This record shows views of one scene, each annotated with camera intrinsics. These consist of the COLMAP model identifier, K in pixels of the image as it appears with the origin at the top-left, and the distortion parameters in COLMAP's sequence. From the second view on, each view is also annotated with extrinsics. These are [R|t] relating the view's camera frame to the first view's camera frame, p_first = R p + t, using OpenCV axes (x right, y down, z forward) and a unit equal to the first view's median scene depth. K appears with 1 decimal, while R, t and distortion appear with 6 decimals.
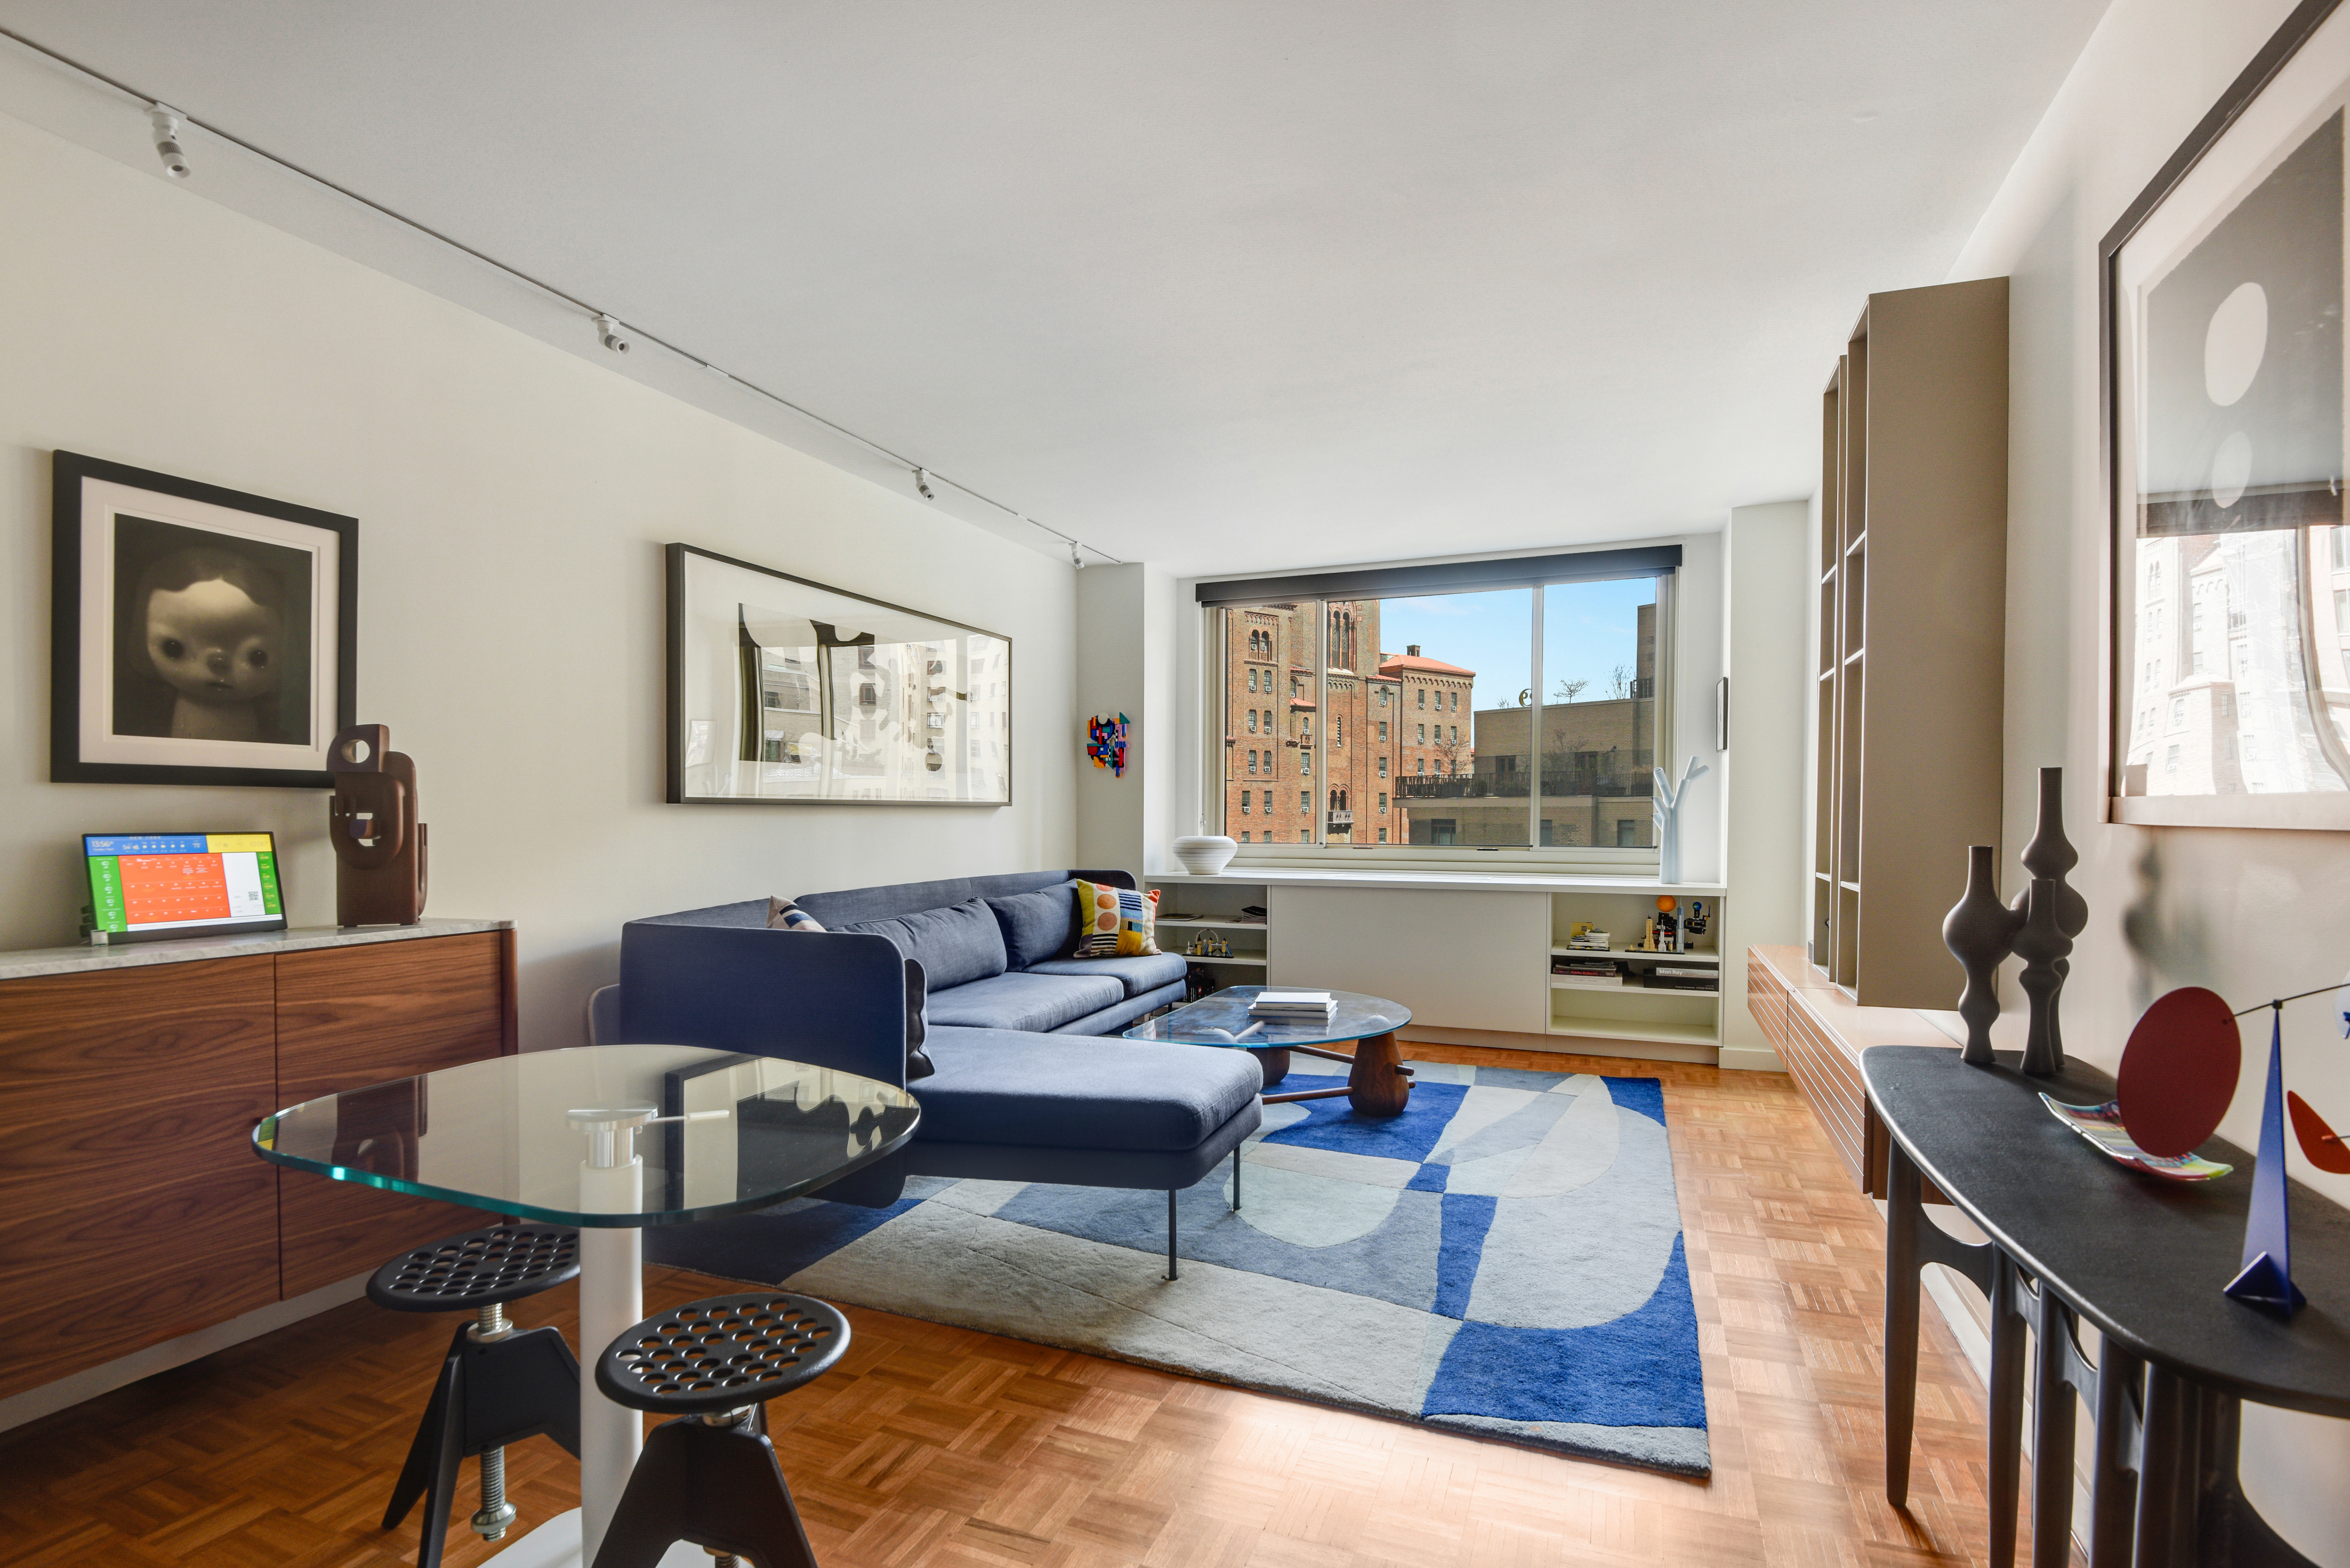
lens RADIAL K [[1125.1, 0, 1130.1], [0, 1125.1, 818.0], [0, 0, 1]] dist [-0.015495, -0.000762]
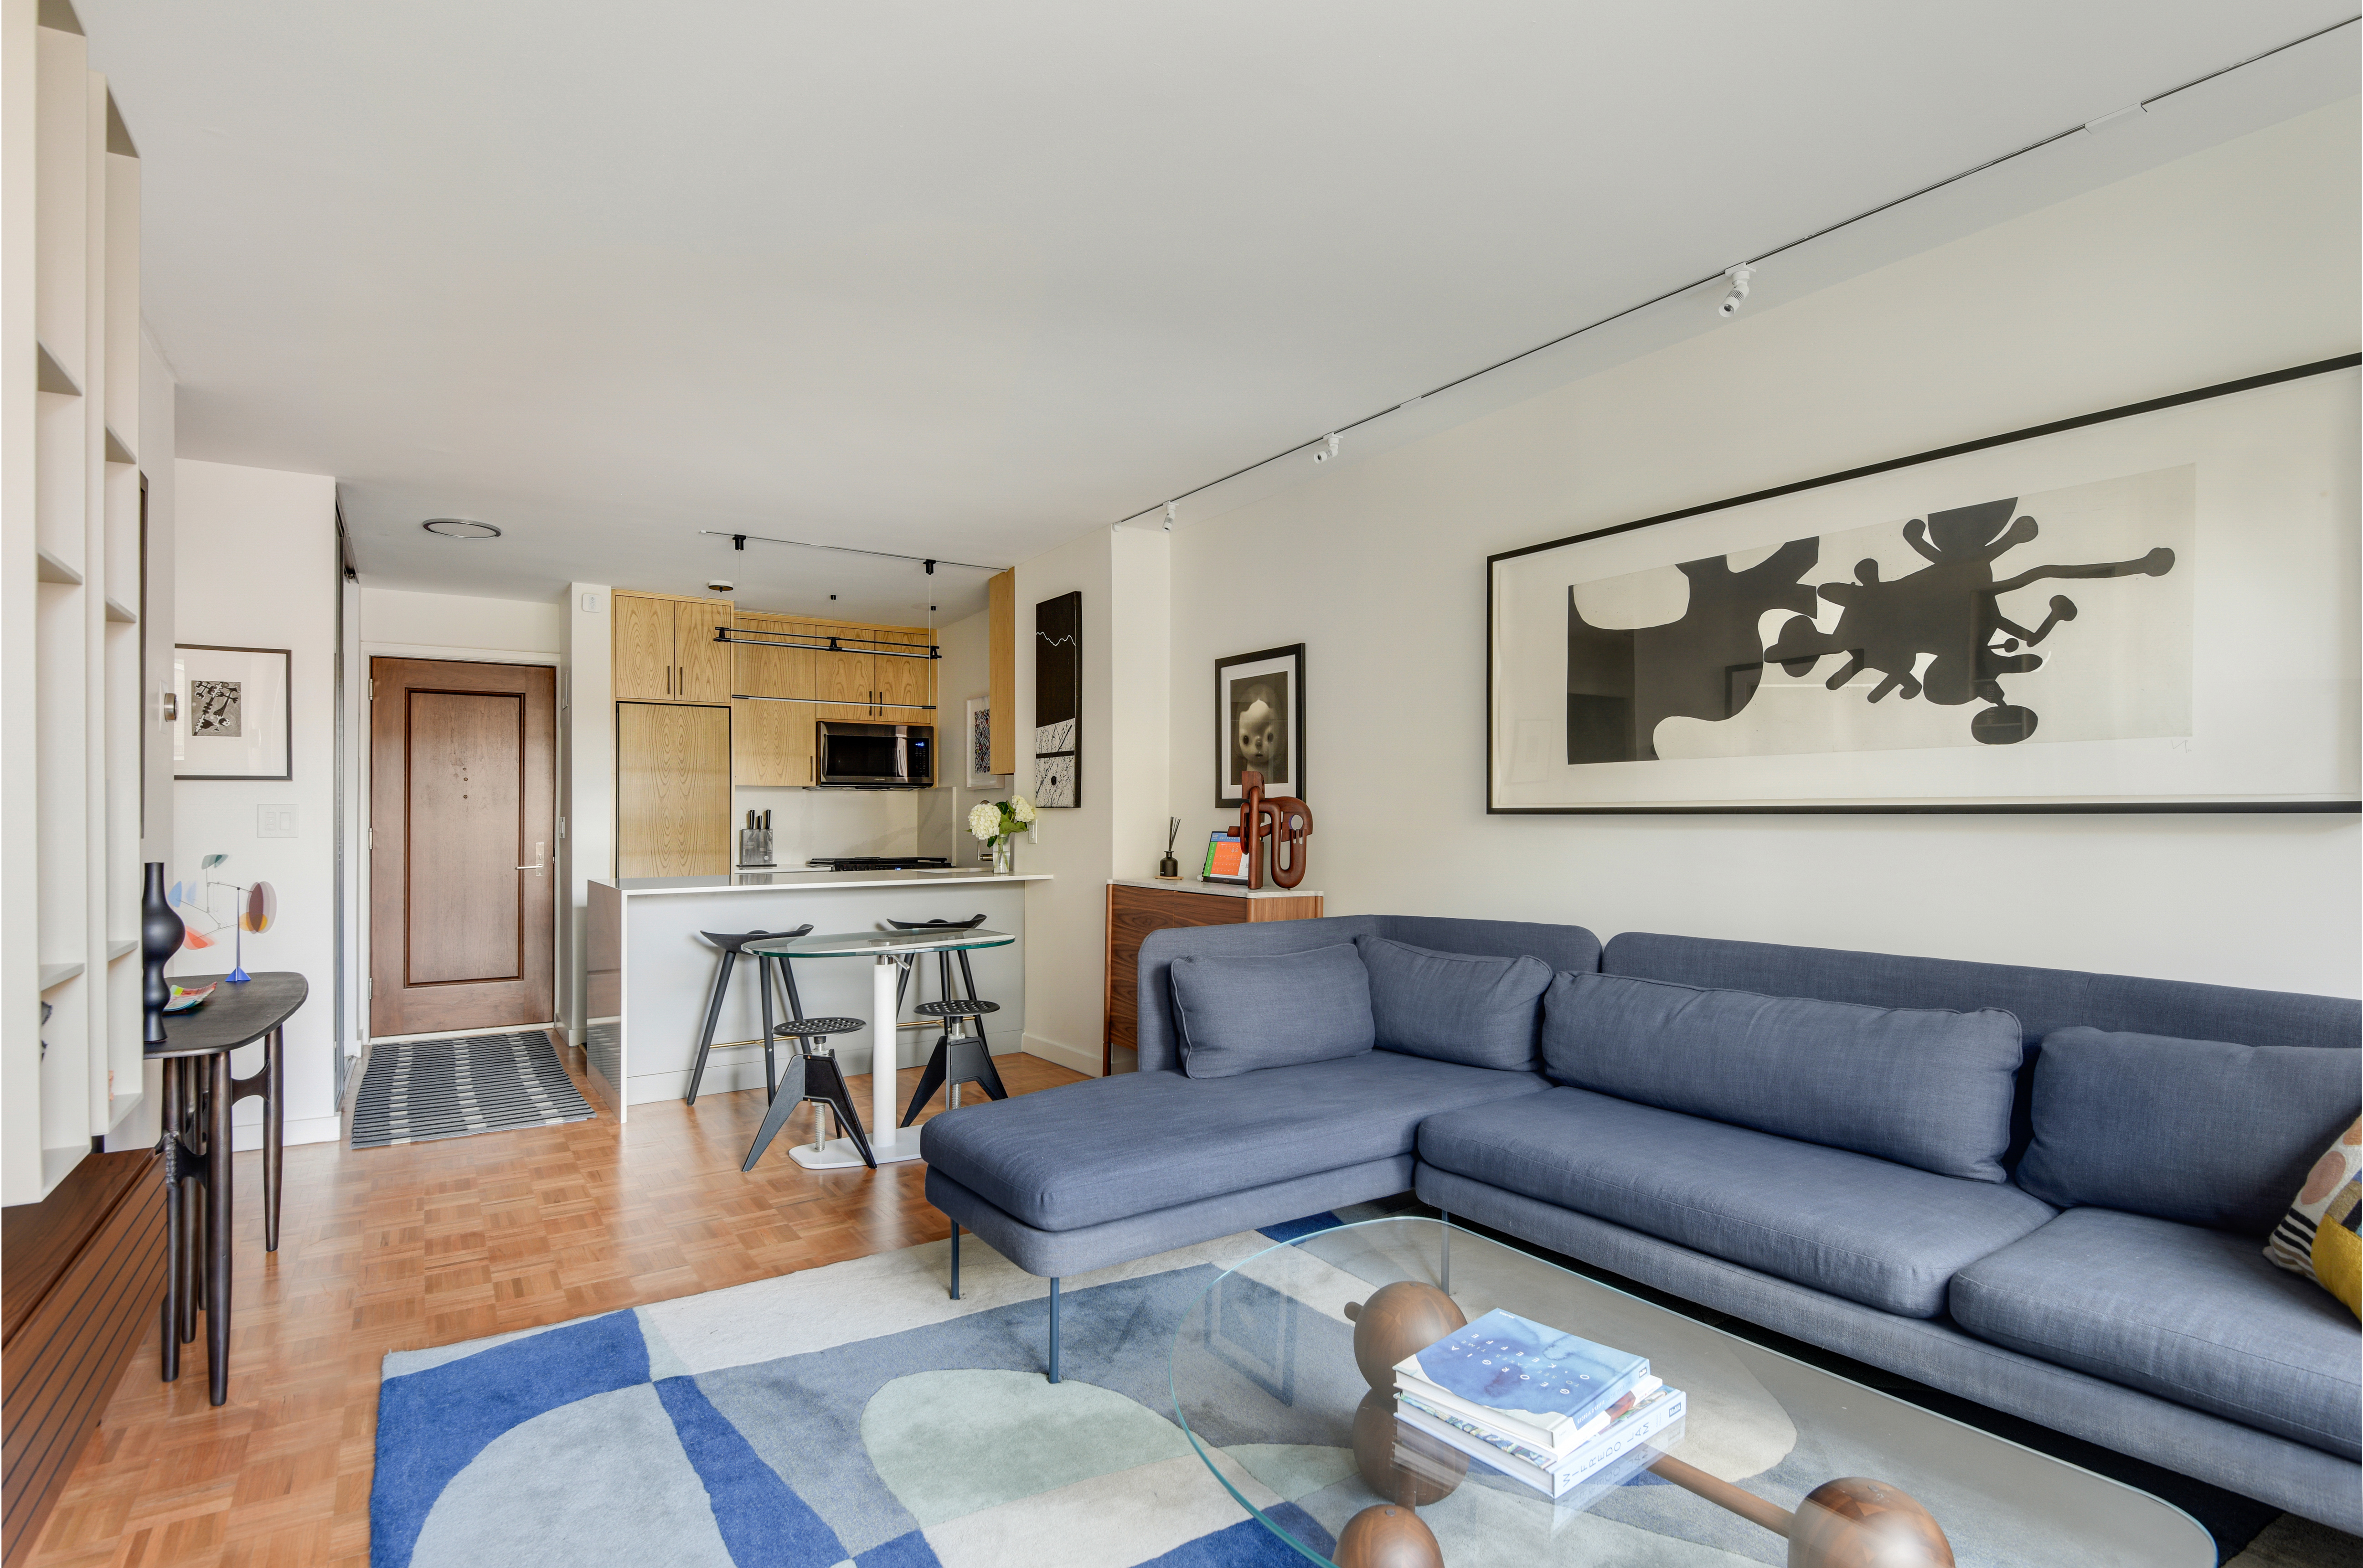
lens RADIAL K [[1166.4, 0, 1177.1], [0, 1166.4, 799.1], [0, 0, 1]] dist [0.038494, -0.031954]
pose [[-0.544596, -0.010766, -0.838630, 0.436823], [-0.005091, 0.999942, -0.009531, -0.012120], [0.838683, -0.000921, -0.544619, 0.939485]]
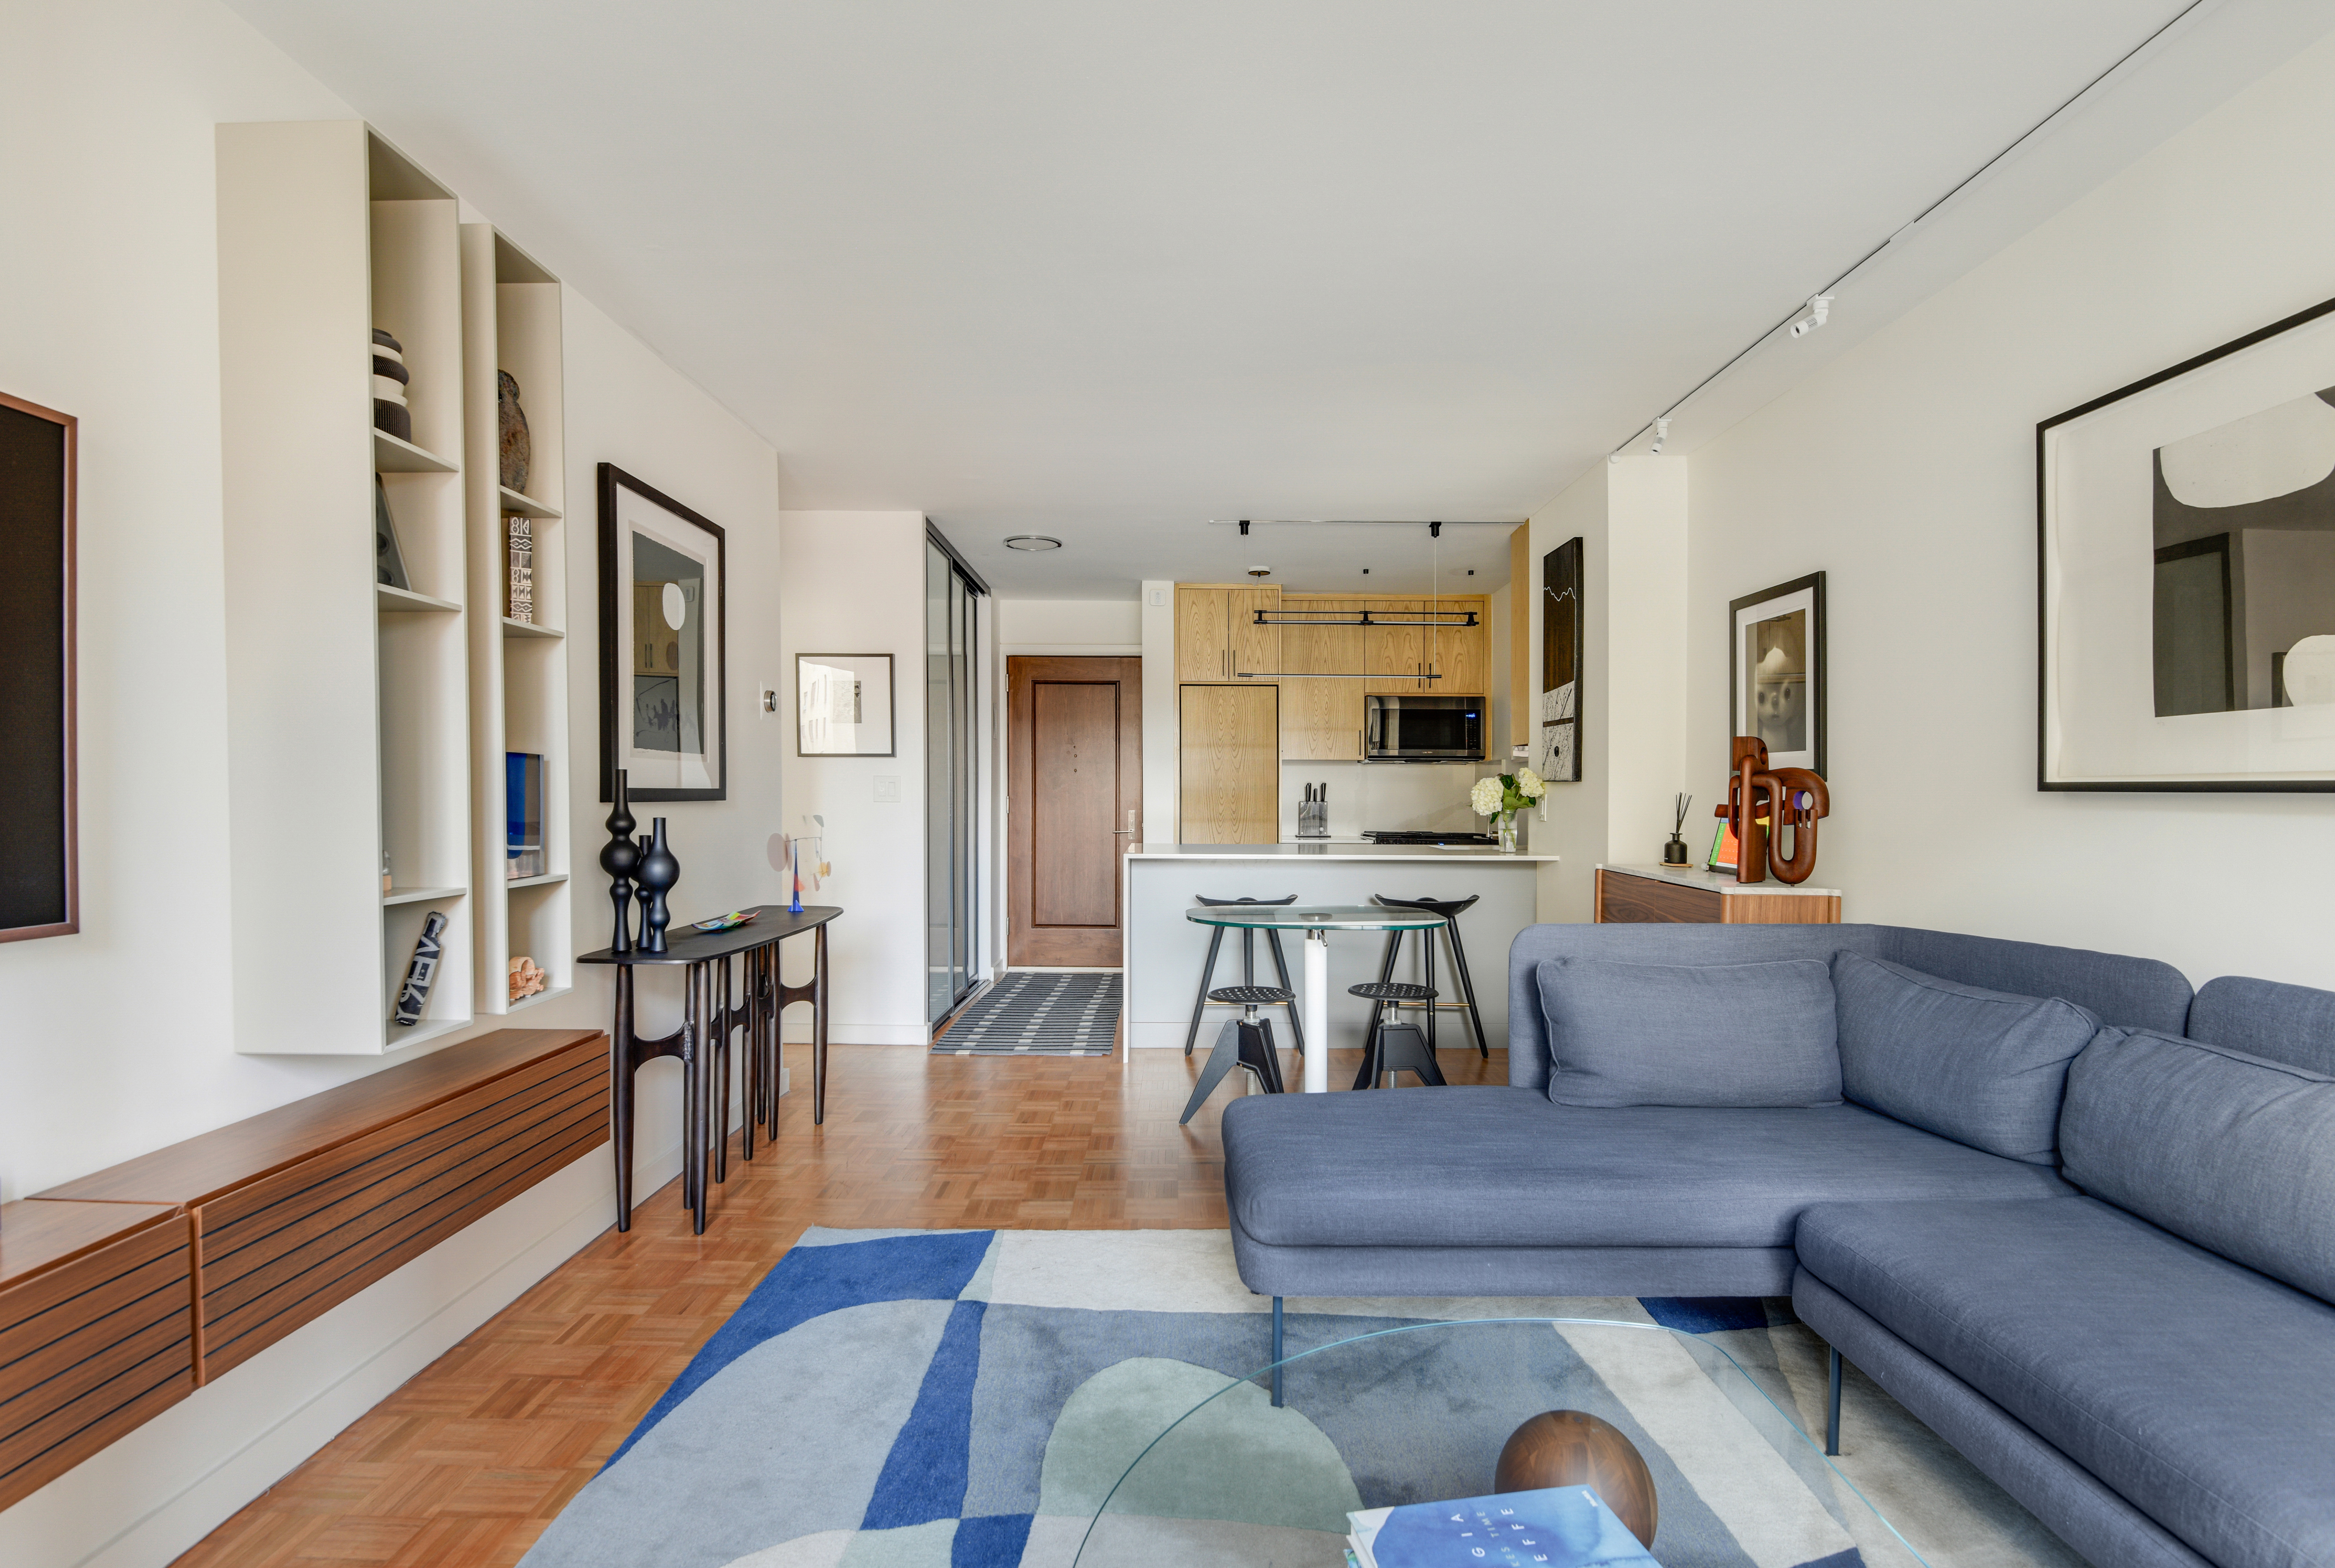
lens RADIAL K [[1161.8, 0, 1167.5], [0, 1161.8, 784.0], [0, 0, 1]] dist [0.002228, -0.021065]
pose [[-0.915570, -0.007805, -0.402084, 0.272130], [-0.010013, 0.999944, 0.003391, -0.011976], [0.402035, 0.007131, -0.915597, 1.012534]]
